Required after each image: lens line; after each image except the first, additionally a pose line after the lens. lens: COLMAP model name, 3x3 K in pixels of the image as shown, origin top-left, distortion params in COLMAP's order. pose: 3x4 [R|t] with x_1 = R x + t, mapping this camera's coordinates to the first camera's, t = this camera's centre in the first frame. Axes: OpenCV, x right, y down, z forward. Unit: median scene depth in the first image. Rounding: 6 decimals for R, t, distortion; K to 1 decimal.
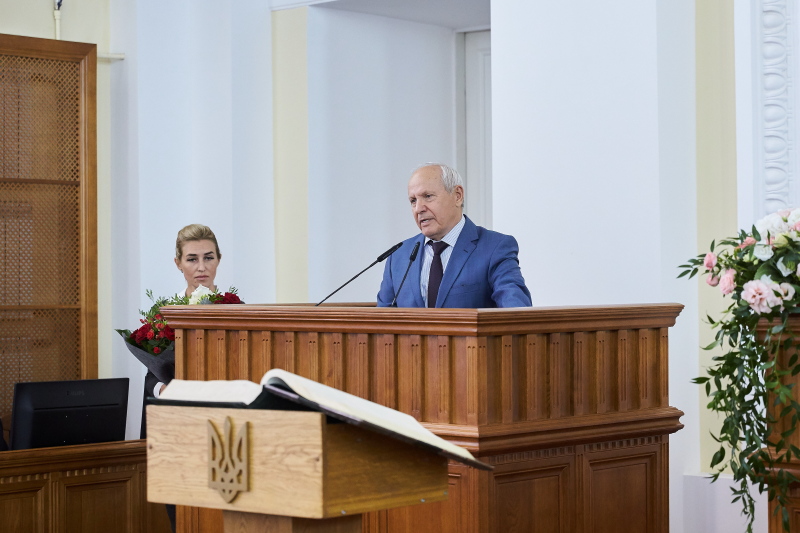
lens RADIAL K [[1870.4, 0, 404.5], [0, 1870.4, 266.4], [0, 0, 1]] dist [-0.064361, 0.000000]
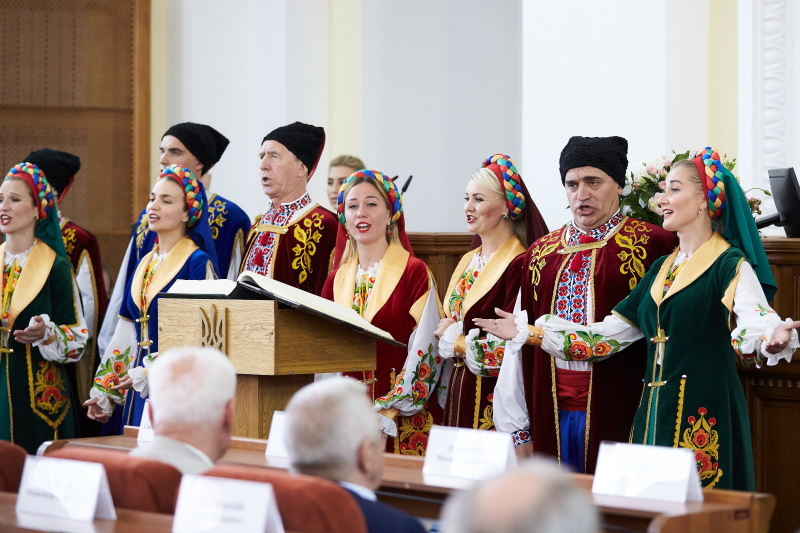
lens RADIAL K [[2640.0, 0, 401.2], [0, 2640.0, 266.9], [0, 0, 1]] dist [-0.156832, 0.000000]
pose [[0.996281, 0.013329, -0.085130, 0.162636], [-0.010991, 0.999551, 0.027875, -0.002366], [0.085464, -0.026836, 0.995980, -0.719203]]
